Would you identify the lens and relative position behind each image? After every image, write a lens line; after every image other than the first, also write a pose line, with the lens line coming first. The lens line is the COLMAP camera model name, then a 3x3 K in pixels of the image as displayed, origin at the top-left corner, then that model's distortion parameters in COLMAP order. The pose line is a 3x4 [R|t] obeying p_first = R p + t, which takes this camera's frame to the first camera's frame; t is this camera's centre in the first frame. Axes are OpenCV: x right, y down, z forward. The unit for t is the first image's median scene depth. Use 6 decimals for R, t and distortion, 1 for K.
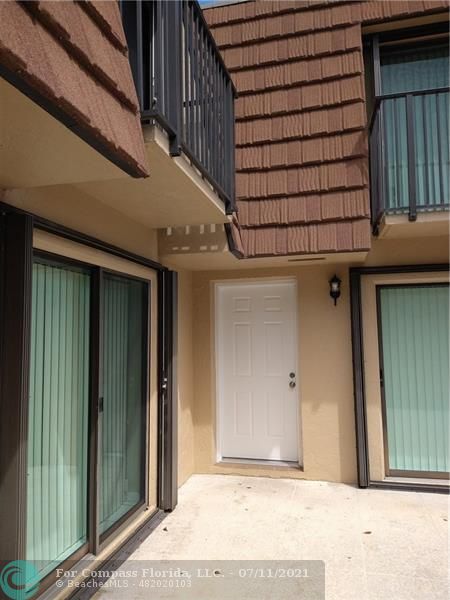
lens RADIAL K [[443.3, 0, 225.0], [0, 443.3, 300.0], [0, 0, 1]] dist [0.002811, 0.000053]
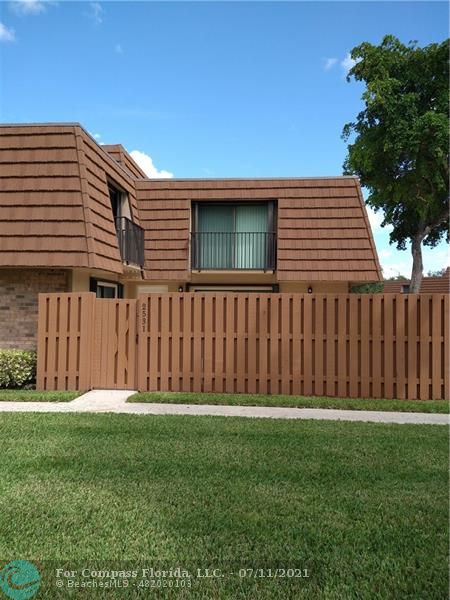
lens RADIAL K [[443.3, 0, 225.0], [0, 443.3, 300.0], [0, 0, 1]] dist [0.002811, 0.000053]
pose [[0.983635, 0.023725, 0.178605, 0.027520], [-0.036093, 0.997145, 0.066319, -0.176423], [-0.176521, -0.071681, 0.981683, -1.992026]]
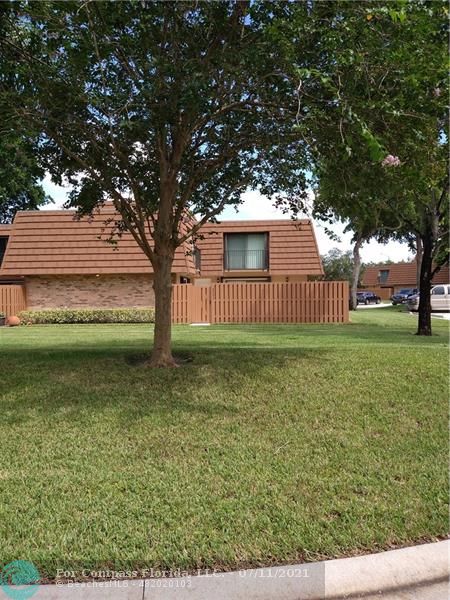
lens RADIAL K [[443.3, 0, 225.0], [0, 443.3, 300.0], [0, 0, 1]] dist [0.002811, 0.000053]
pose [[0.984031, -0.000095, 0.177994, -0.663230], [-0.017781, 0.994945, 0.098833, -0.352858], [-0.177104, -0.100420, 0.979056, -4.585783]]
